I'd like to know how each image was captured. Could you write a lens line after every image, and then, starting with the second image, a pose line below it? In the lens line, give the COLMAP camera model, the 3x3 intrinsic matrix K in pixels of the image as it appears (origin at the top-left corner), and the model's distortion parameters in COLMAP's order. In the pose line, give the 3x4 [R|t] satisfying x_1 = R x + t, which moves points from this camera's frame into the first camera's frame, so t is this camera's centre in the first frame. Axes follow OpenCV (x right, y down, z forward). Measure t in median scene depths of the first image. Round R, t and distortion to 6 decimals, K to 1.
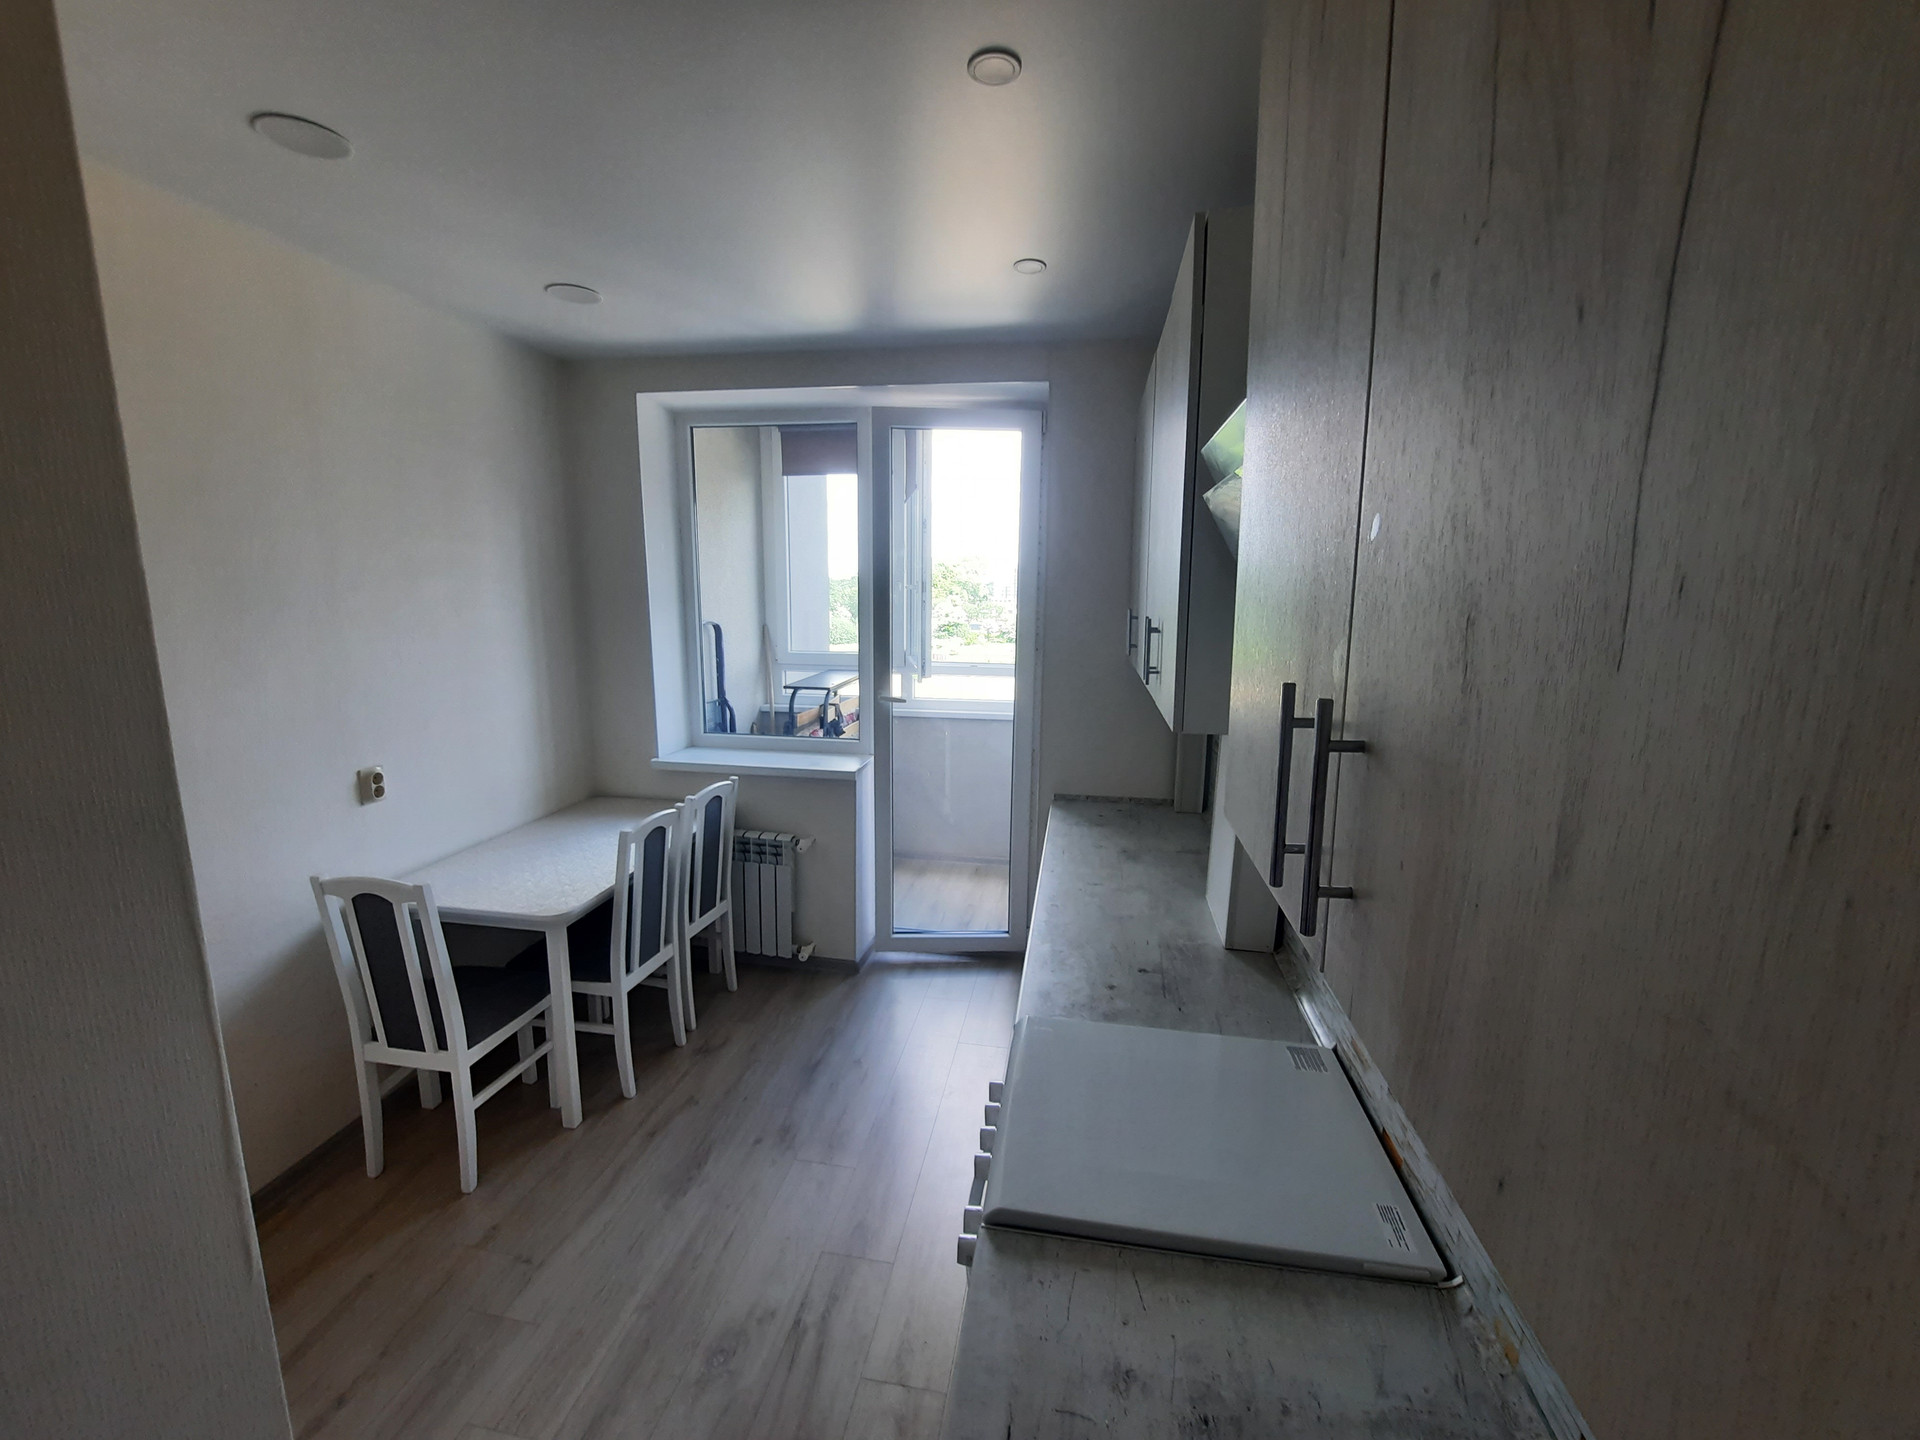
lens RADIAL K [[769.2, 0, 960.0], [0, 769.2, 720.0], [0, 0, 1]] dist [-0.000488, -0.000072]
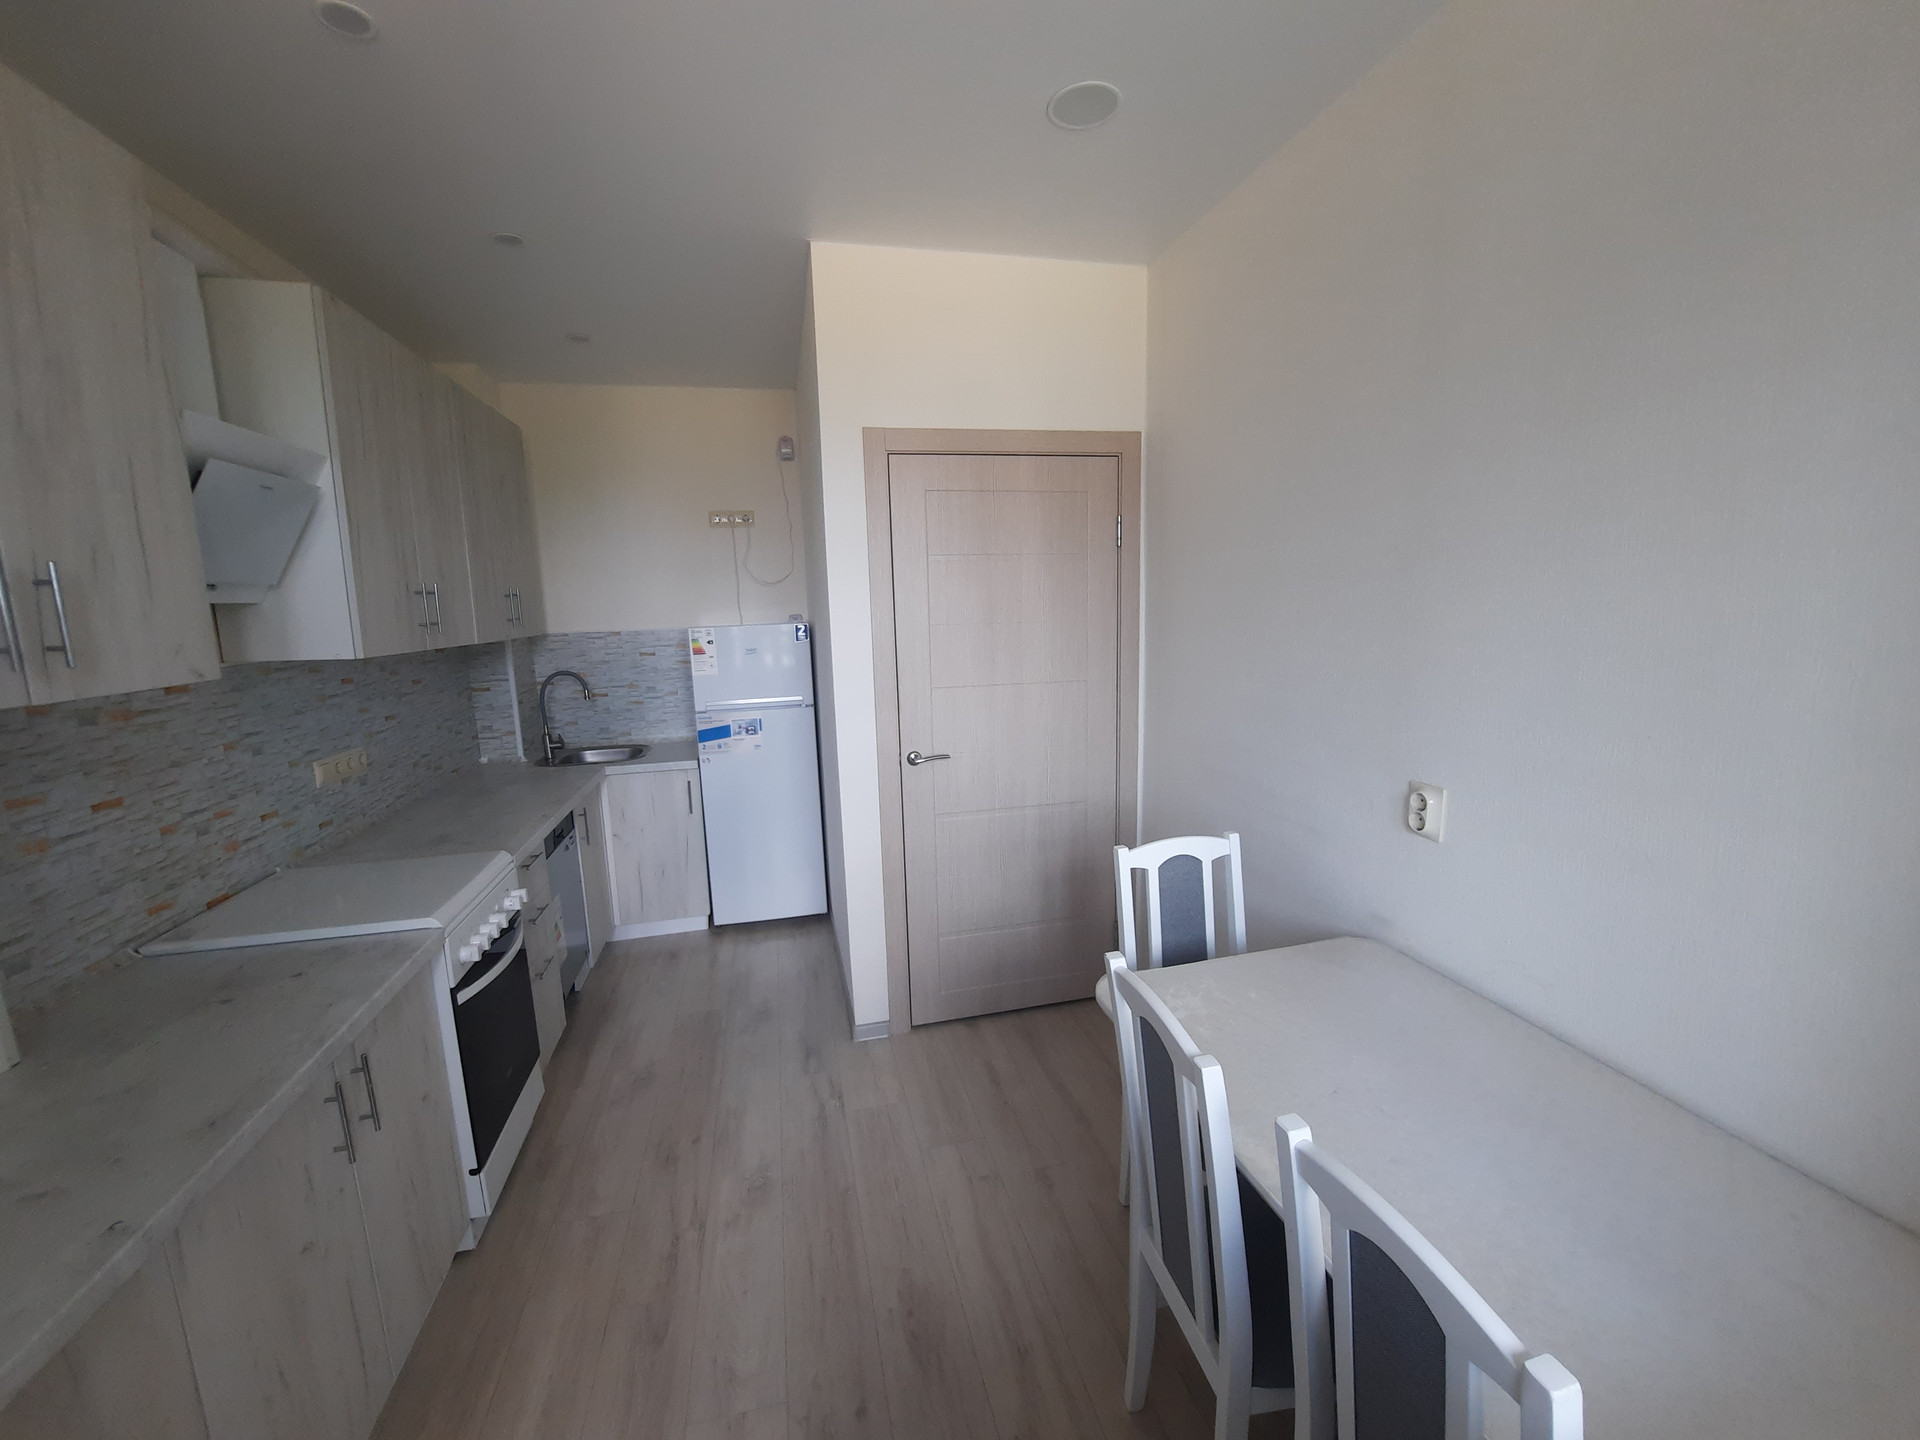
lens RADIAL K [[769.2, 0, 960.0], [0, 769.2, 720.0], [0, 0, 1]] dist [-0.000488, -0.000072]
pose [[-0.920708, 0.082112, -0.381517, -0.190860], [-0.039695, 0.952839, 0.300869, -0.233101], [0.388229, 0.292156, -0.874027, 1.862735]]
